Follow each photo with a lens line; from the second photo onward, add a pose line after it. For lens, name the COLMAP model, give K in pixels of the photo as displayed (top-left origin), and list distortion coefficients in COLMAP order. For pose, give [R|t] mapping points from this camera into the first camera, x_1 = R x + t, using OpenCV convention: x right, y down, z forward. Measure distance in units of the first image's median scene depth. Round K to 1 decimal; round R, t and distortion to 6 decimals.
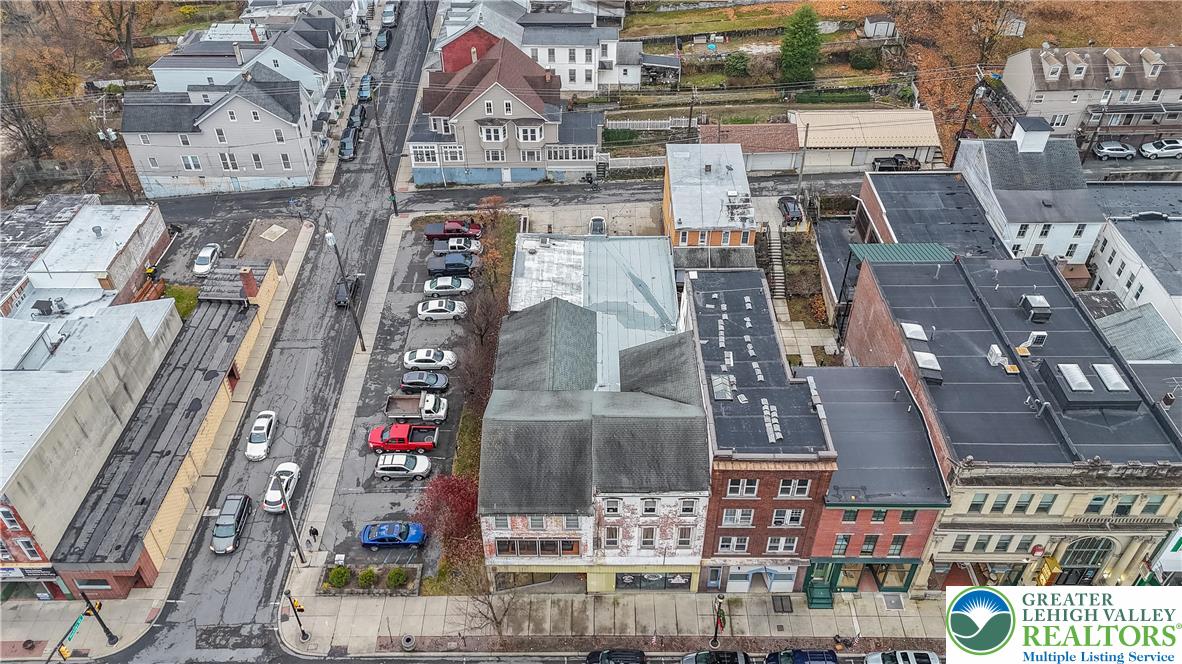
lens RADIAL K [[851.2, 0, 603.3], [0, 851.2, 332.2], [0, 0, 1]] dist [0.067402, -0.044881]
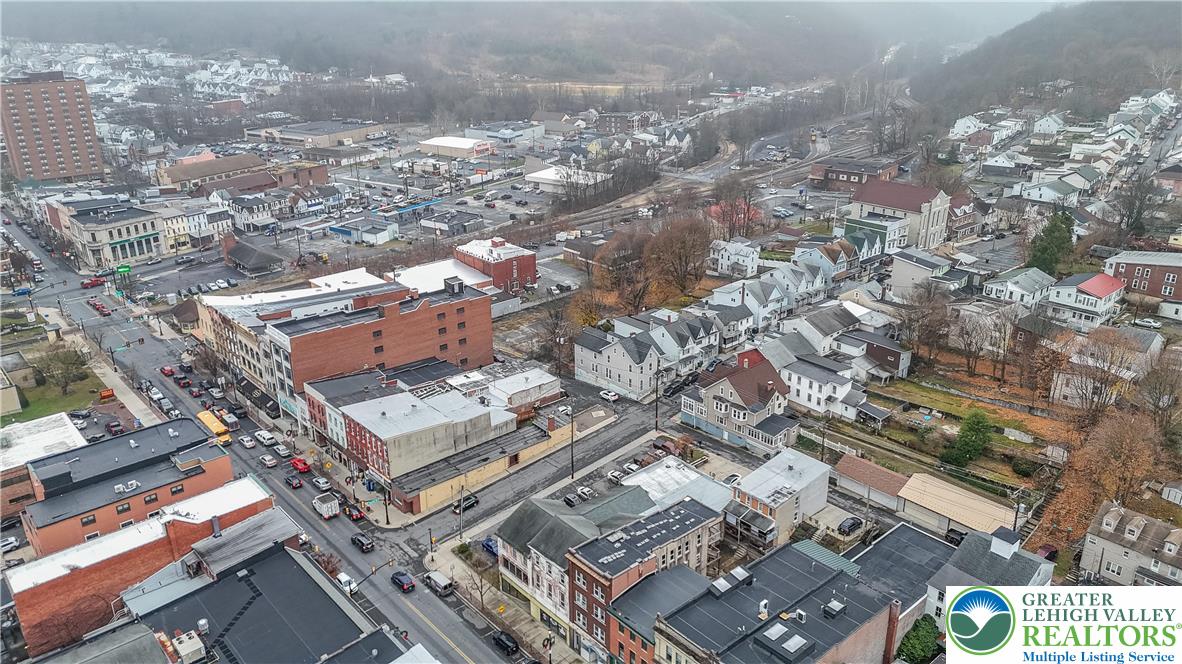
lens RADIAL K [[843.8, 0, 623.7], [0, 843.8, 333.3], [0, 0, 1]] dist [0.066453, -0.045706]
pose [[0.685910, 0.278828, -0.672148, 1.177513], [-0.486069, 0.862949, -0.138043, -0.065167], [0.541539, 0.421395, 0.727435, -0.477818]]
